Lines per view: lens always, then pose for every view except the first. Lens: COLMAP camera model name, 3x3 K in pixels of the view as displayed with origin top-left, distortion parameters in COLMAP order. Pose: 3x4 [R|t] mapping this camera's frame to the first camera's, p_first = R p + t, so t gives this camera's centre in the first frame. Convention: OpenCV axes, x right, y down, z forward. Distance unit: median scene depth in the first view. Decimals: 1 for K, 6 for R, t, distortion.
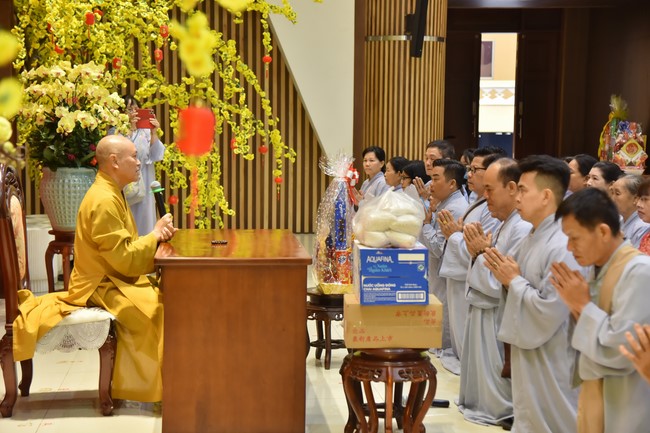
lens RADIAL K [[1278.2, 0, 324.7], [0, 1278.2, 216.9], [0, 0, 1]] dist [0.566900, 0.000000]
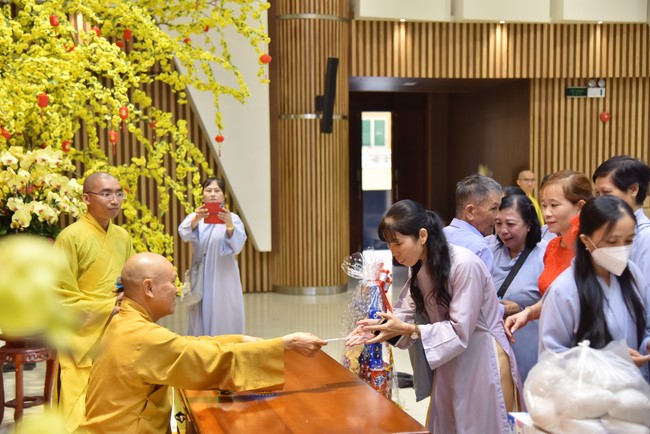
lens RADIAL K [[939.7, 0, 324.8], [0, 939.7, 217.0], [0, 0, 1]] dist [0.244459, 0.000000]
pose [[0.987790, -0.024783, 0.153810, -0.090402], [0.029299, 0.999202, -0.027160, -0.045483], [-0.153014, 0.031335, 0.987727, 0.310862]]
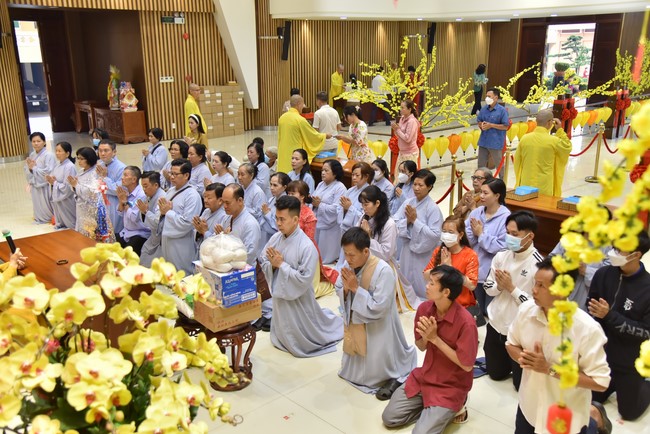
lens RADIAL K [[642.2, 0, 323.5], [0, 642.2, 218.8], [0, 0, 1]] dist [0.015020, 0.000000]
pose [[0.789452, -0.186156, 0.584903, -0.187449], [0.058485, 0.971379, 0.230221, -0.128029], [-0.611020, -0.147541, 0.777745, 0.169547]]
